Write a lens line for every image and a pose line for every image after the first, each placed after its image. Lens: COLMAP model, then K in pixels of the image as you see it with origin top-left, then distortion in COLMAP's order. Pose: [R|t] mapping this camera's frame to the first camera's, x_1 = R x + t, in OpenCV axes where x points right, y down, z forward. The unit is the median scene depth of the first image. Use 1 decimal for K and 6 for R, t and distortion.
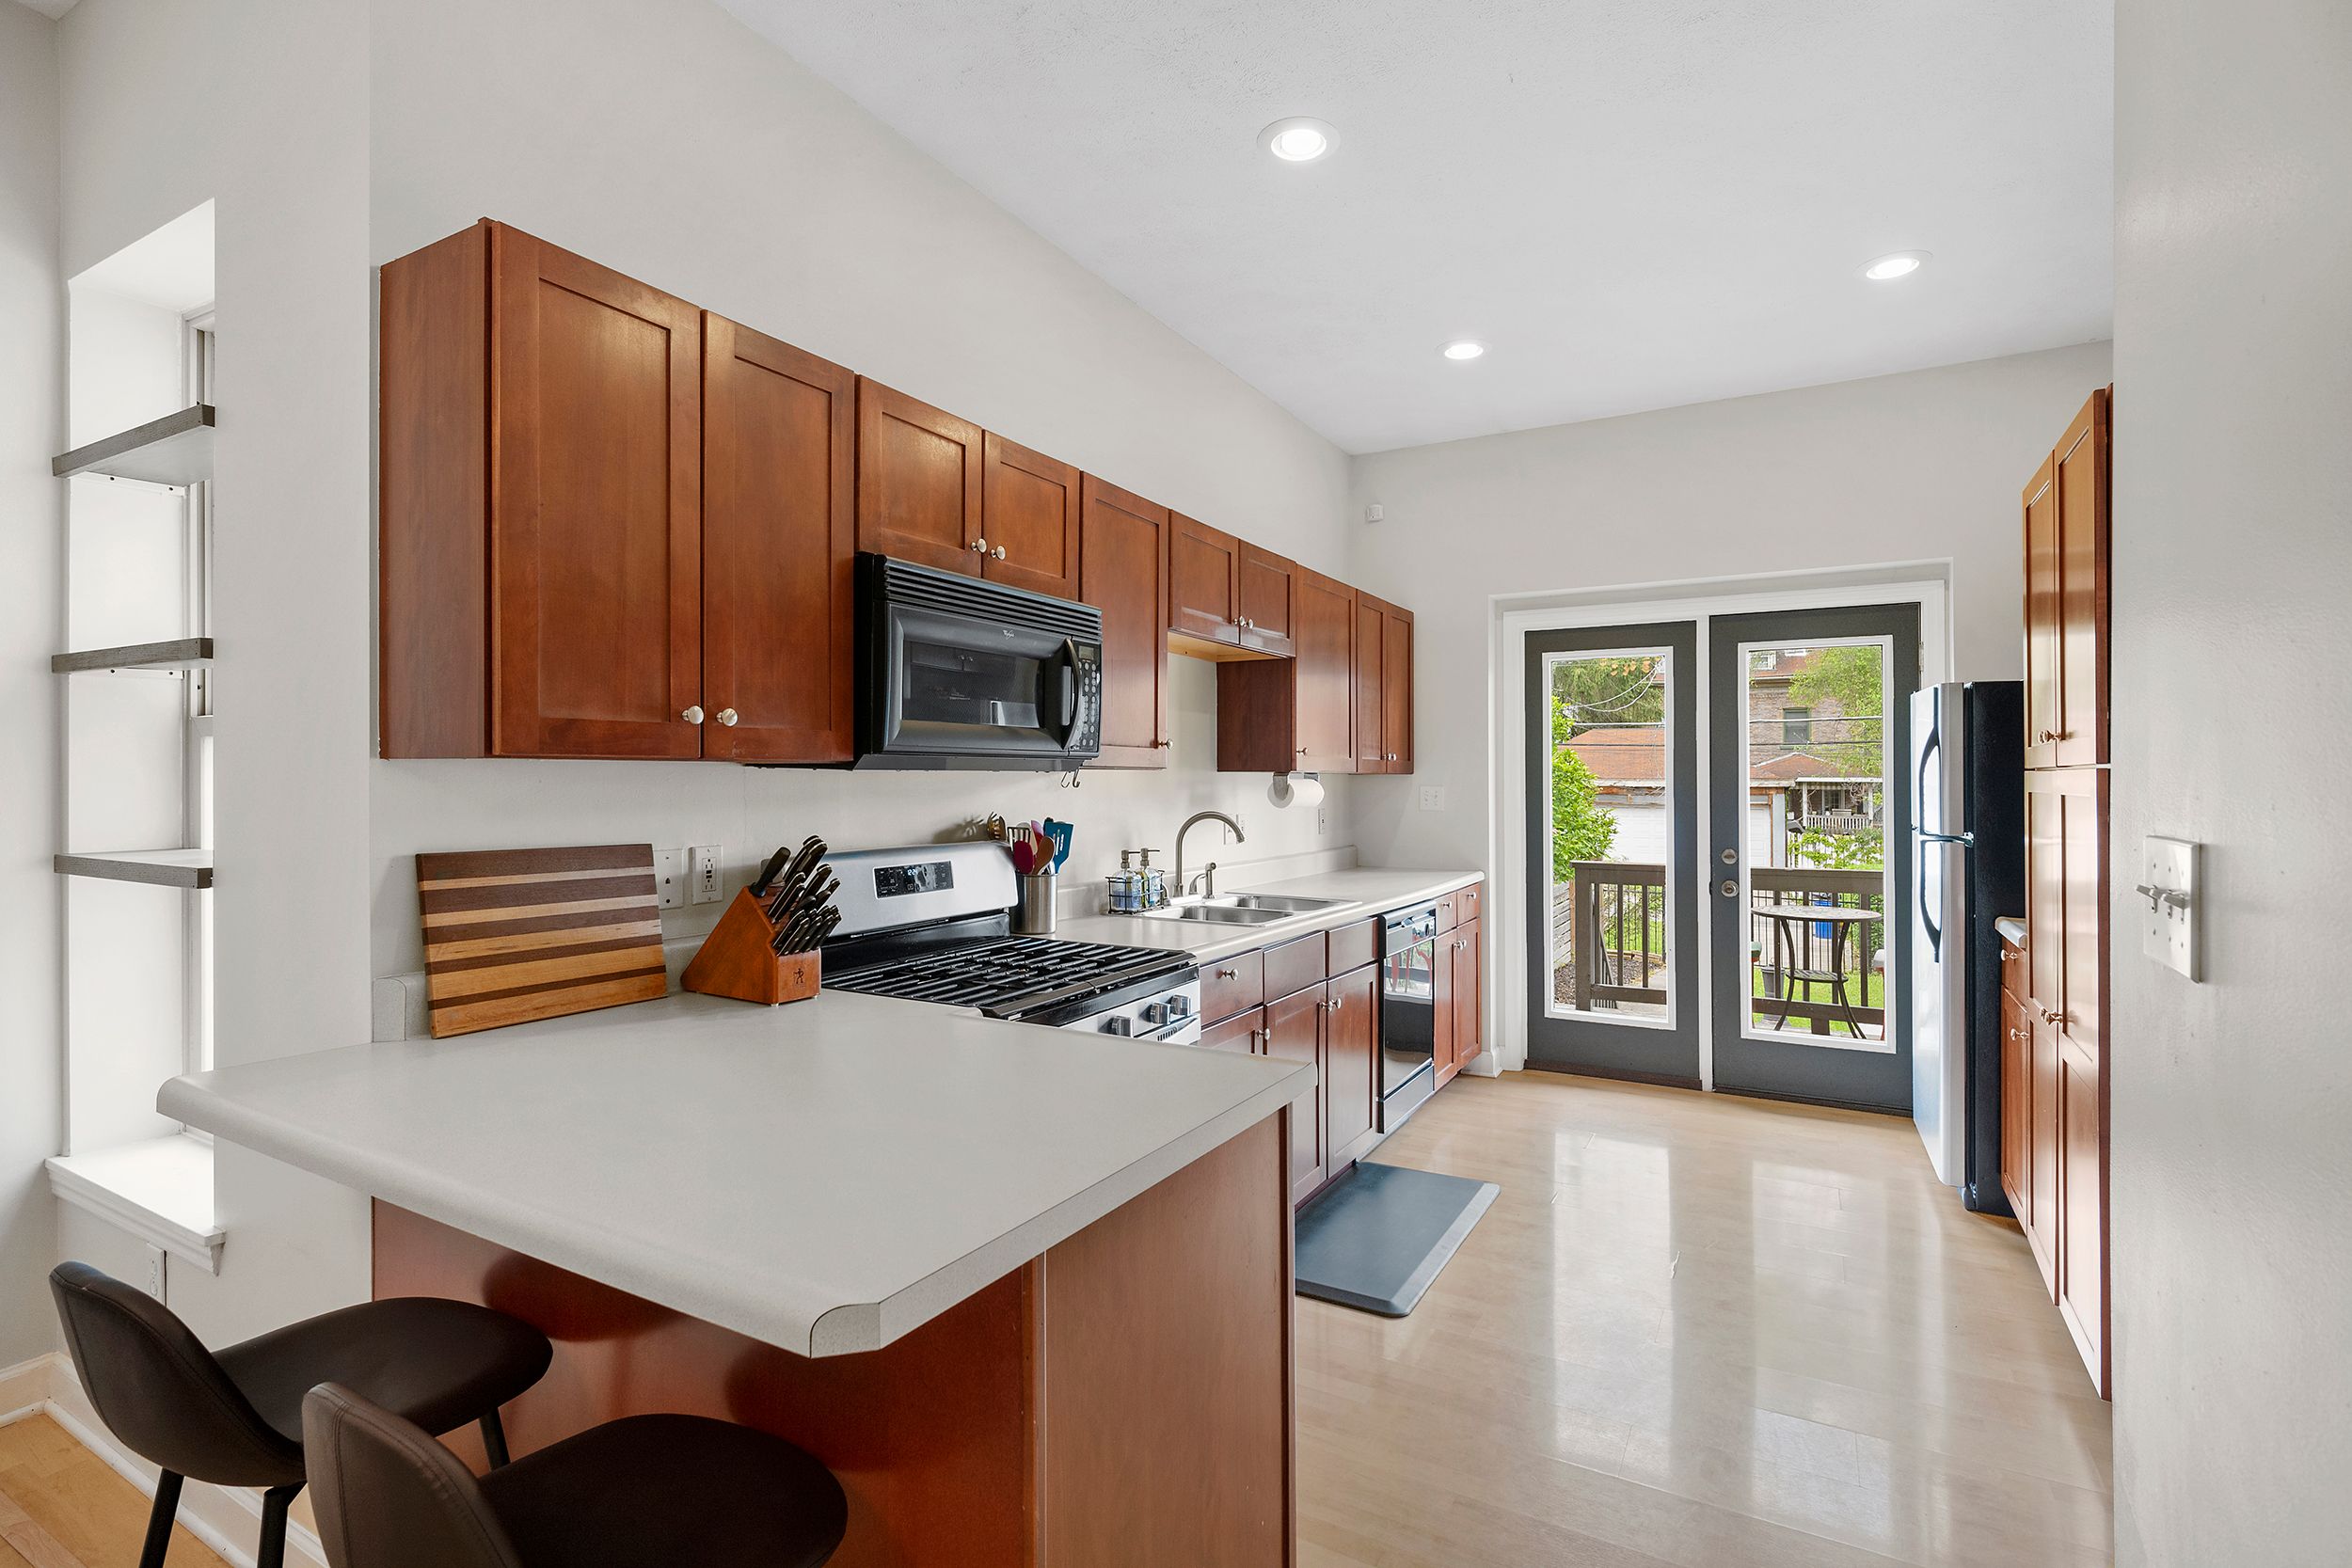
lens RADIAL K [[1139.5, 0, 1167.2], [0, 1139.5, 770.4], [0, 0, 1]] dist [-0.000557, 0.002441]
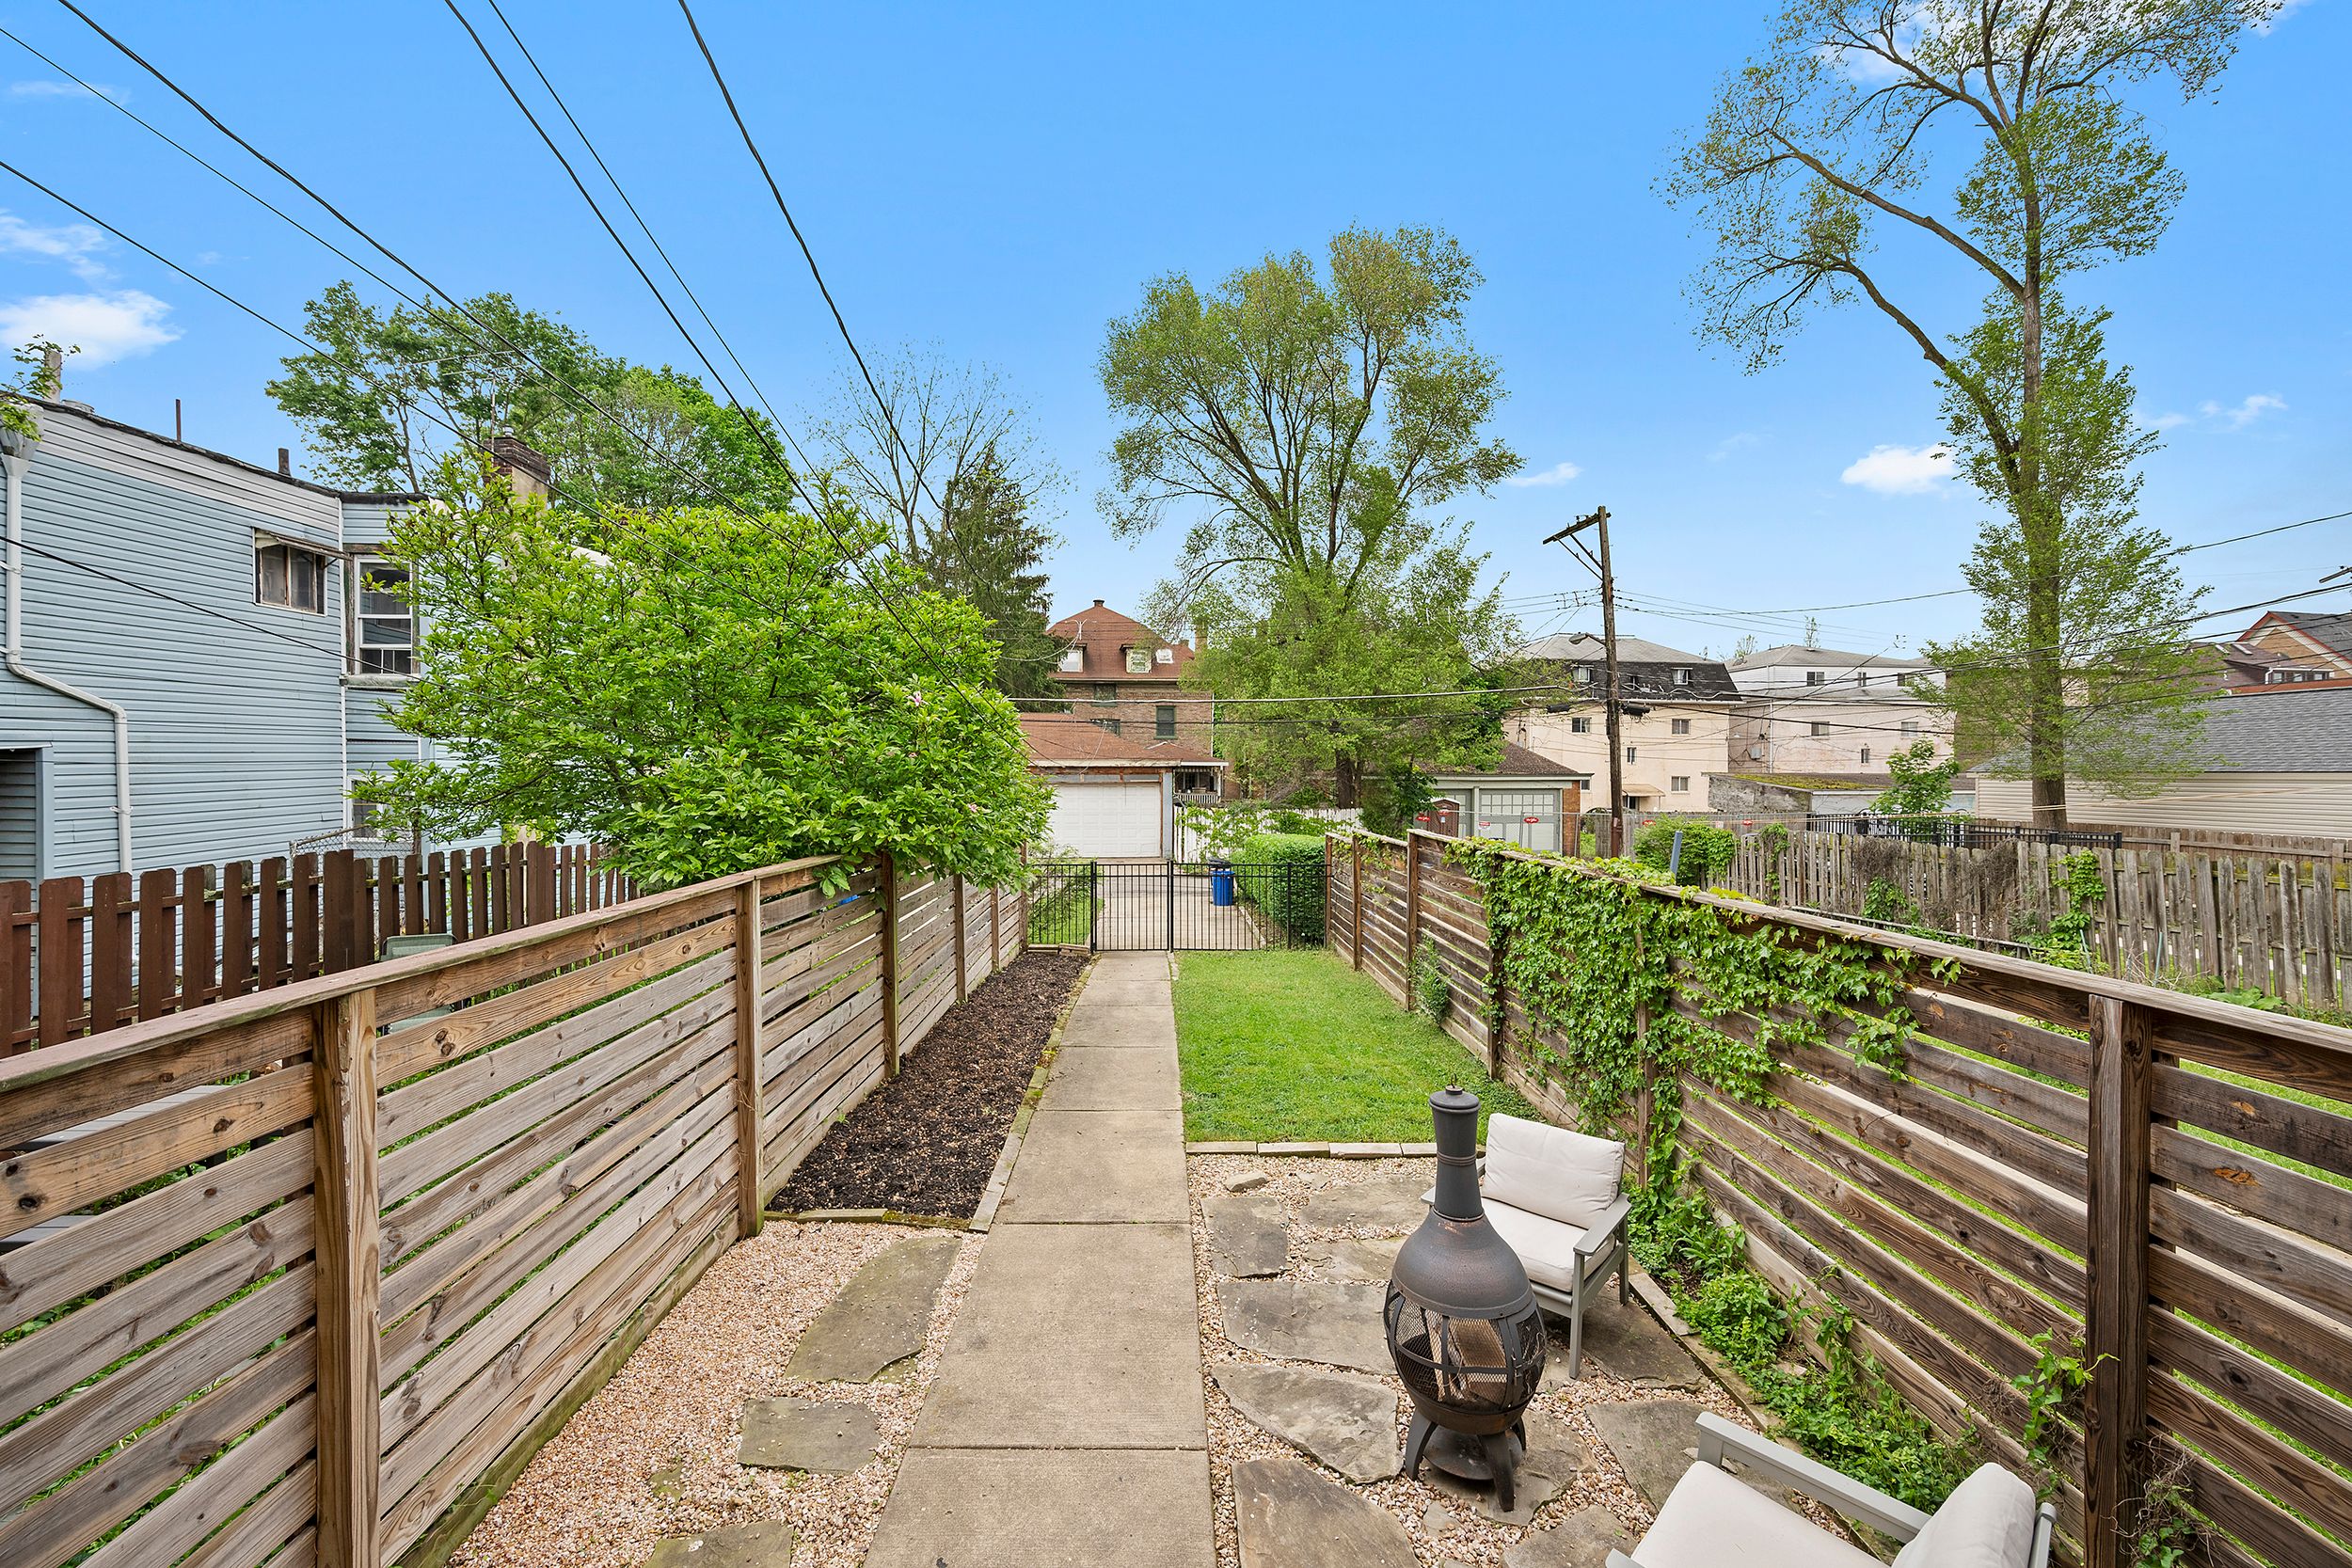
lens RADIAL K [[925.6, 0, 1195.3], [0, 925.6, 782.8], [0, 0, 1]] dist [-0.004046, 0.000460]
pose [[0.846293, -0.003546, 0.532706, 0.578299], [-0.008654, 0.999754, 0.020403, 0.092657], [-0.532647, -0.021877, 0.846055, 1.685401]]
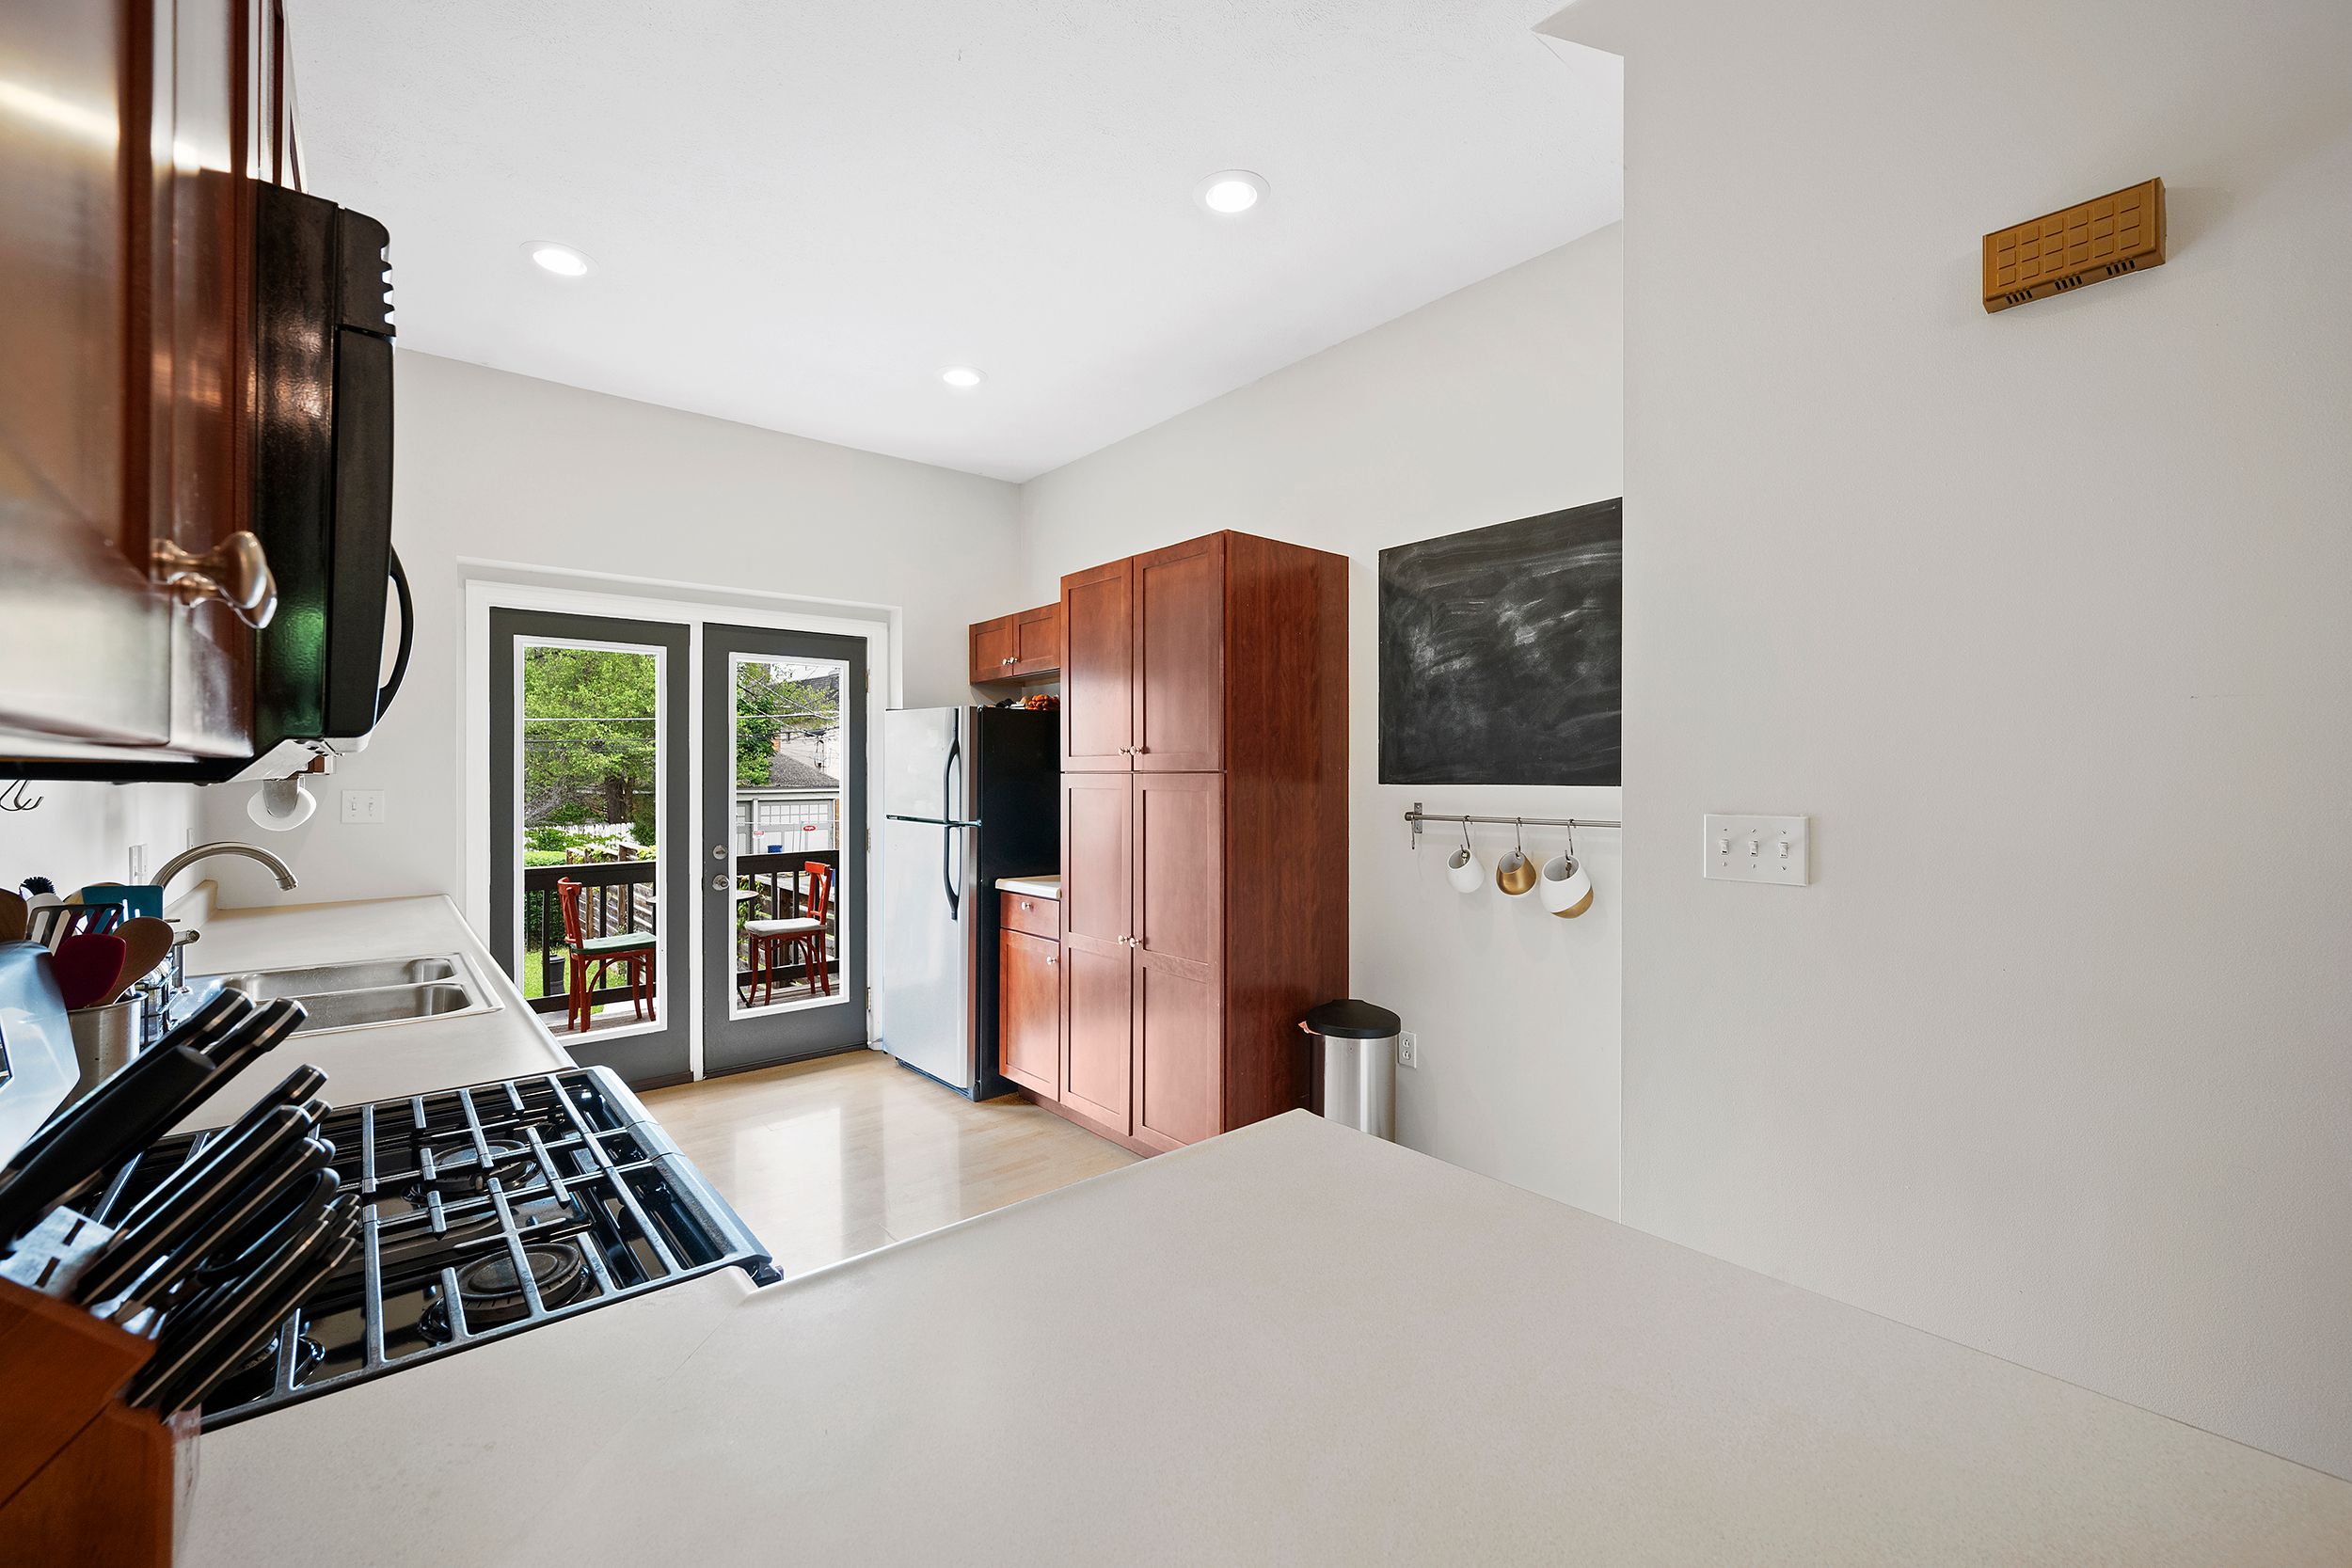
lens RADIAL K [[993.4, 0, 1197.9], [0, 993.4, 773.8], [0, 0, 1]] dist [-0.003331, 0.001375]
pose [[0.345878, -0.001497, 0.938278, -0.240819], [-0.005153, 0.999981, 0.003496, -0.003077], [-0.938265, -0.006044, 0.345864, 0.296298]]
